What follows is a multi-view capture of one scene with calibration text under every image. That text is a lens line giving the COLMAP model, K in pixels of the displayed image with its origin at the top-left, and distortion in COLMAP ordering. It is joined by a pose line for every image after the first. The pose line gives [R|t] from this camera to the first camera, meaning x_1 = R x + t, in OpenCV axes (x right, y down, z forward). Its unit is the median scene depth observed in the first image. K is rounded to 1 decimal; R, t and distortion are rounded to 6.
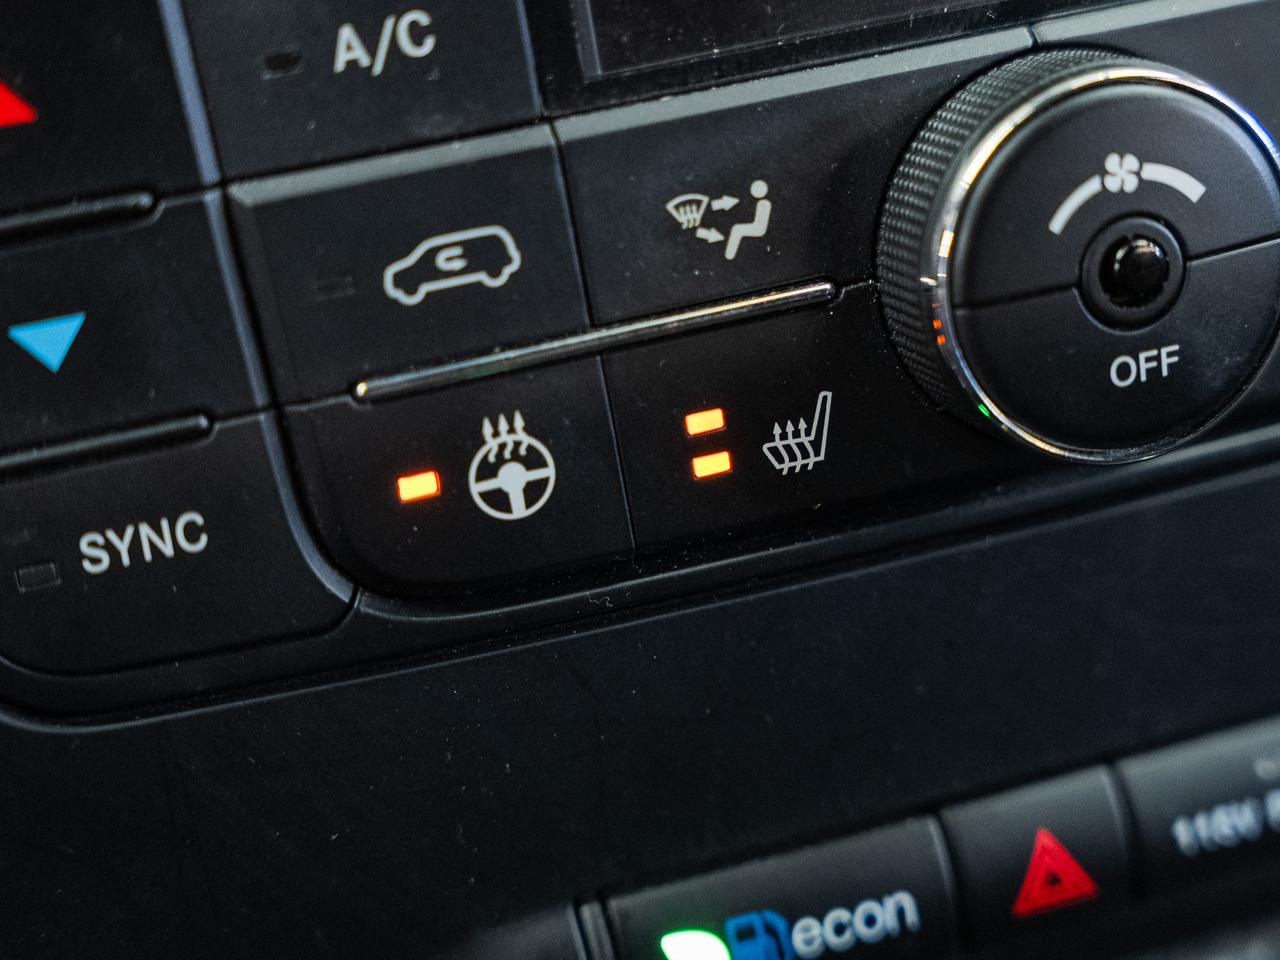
lens RADIAL K [[2681.3, 0, 638.8], [0, 2681.3, 477.4], [0, 0, 1]] dist [-0.010330, 0.000000]
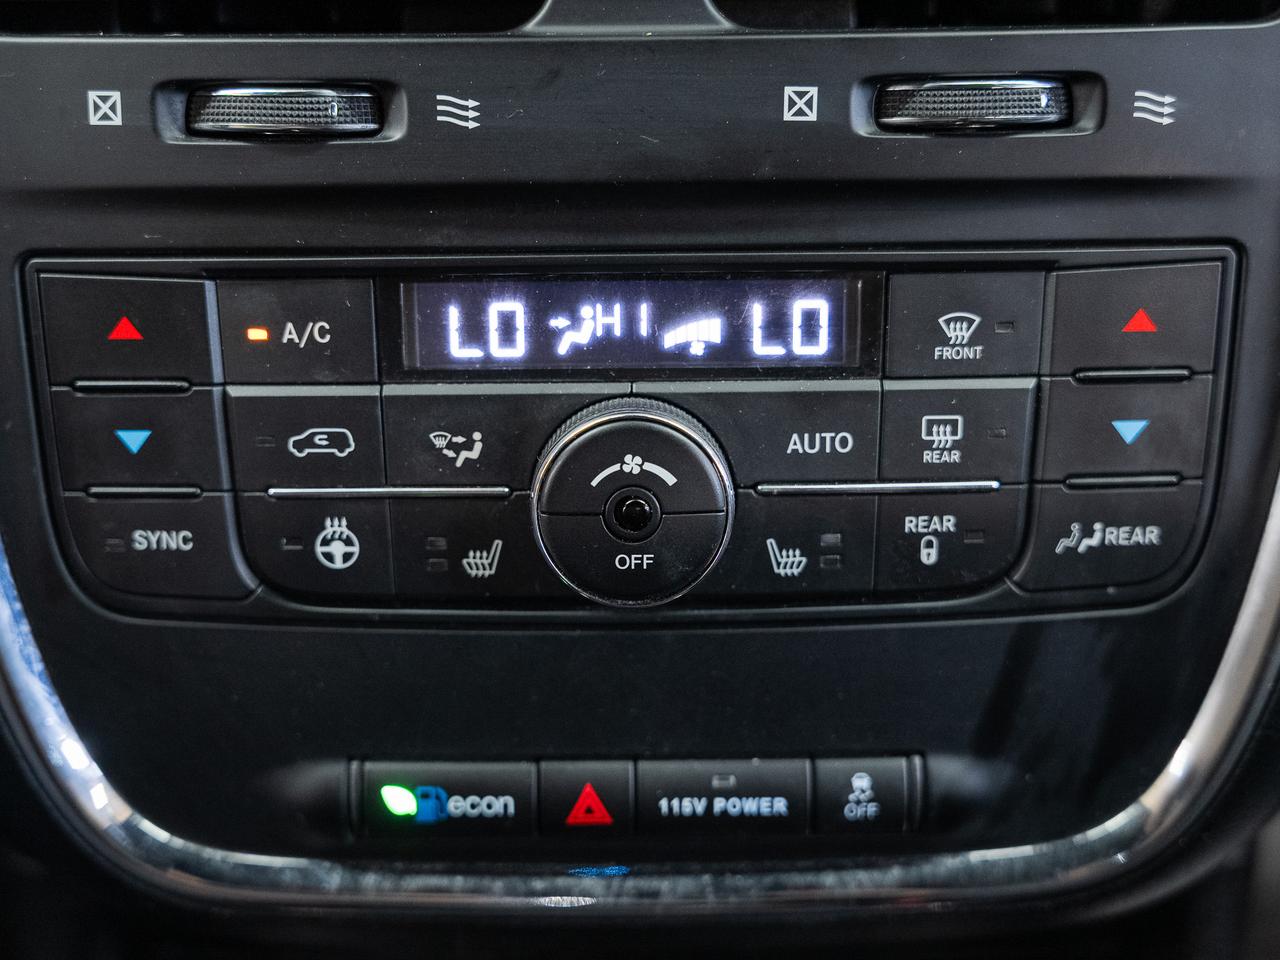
lens RADIAL K [[1551.3, 0, 644.1], [0, 1551.3, 486.8], [0, 0, 1]] dist [-0.010131, 0.000000]
pose [[0.948046, 0.205417, -0.242927, 0.462528], [-0.215284, 0.976444, -0.014493, -0.080436], [0.234227, 0.066038, 0.969936, -0.114459]]
